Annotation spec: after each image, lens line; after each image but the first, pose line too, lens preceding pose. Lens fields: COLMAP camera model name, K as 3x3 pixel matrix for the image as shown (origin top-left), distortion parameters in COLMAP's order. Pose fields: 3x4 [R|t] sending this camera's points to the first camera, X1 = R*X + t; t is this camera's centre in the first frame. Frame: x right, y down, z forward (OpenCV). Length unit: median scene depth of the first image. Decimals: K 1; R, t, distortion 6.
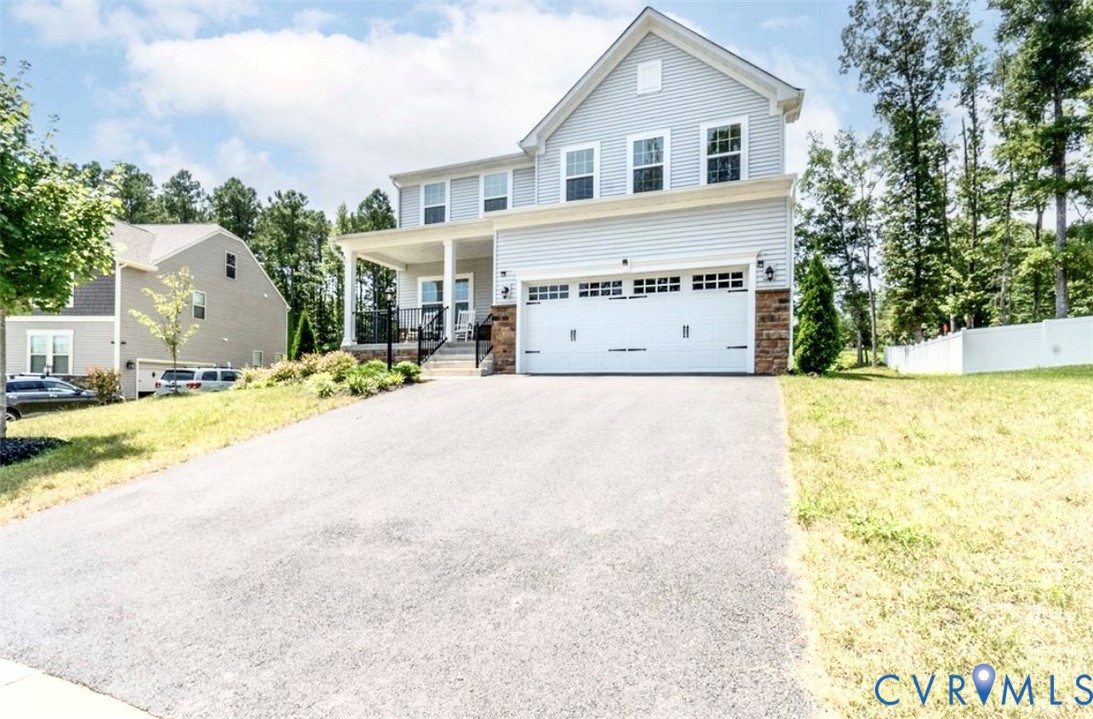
lens RADIAL K [[537.7, 0, 518.5], [0, 537.7, 400.4], [0, 0, 1]] dist [-0.001613, -0.000582]
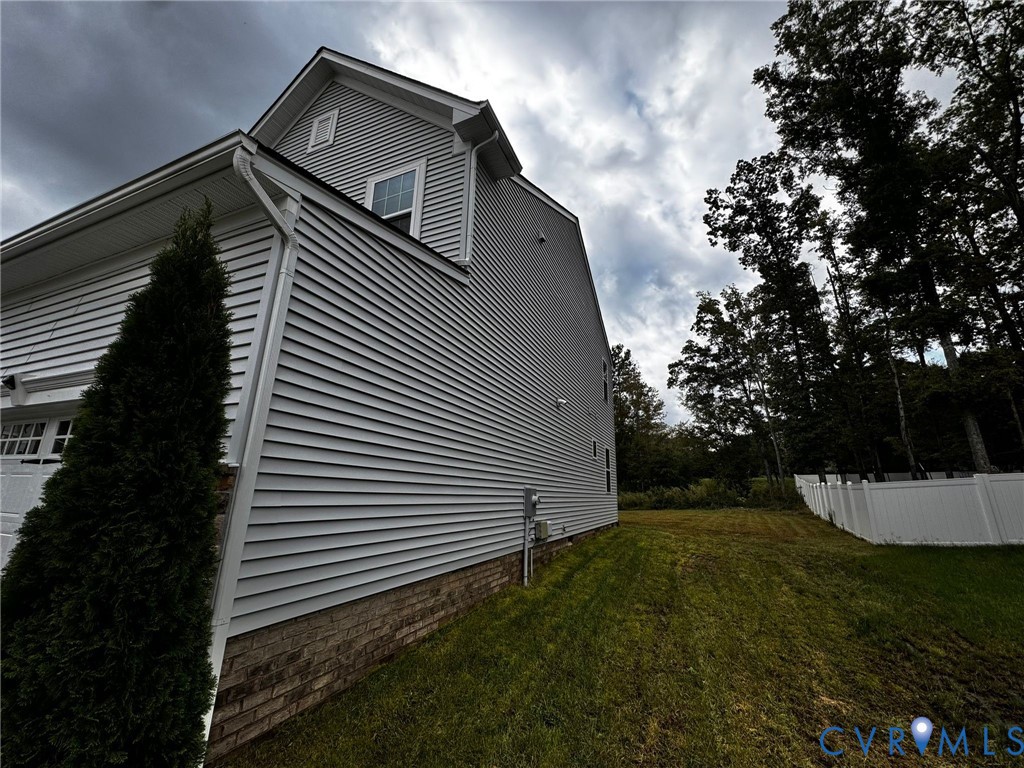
lens RADIAL K [[412.0, 0, 511.8], [0, 412.0, 380.7], [0, 0, 1]] dist [-0.005660, 0.000664]
pose [[0.999465, 0.020211, -0.025701, 0.551228], [-0.026374, 0.962952, -0.268380, -0.165850], [0.019325, 0.268914, 0.962970, 0.628686]]
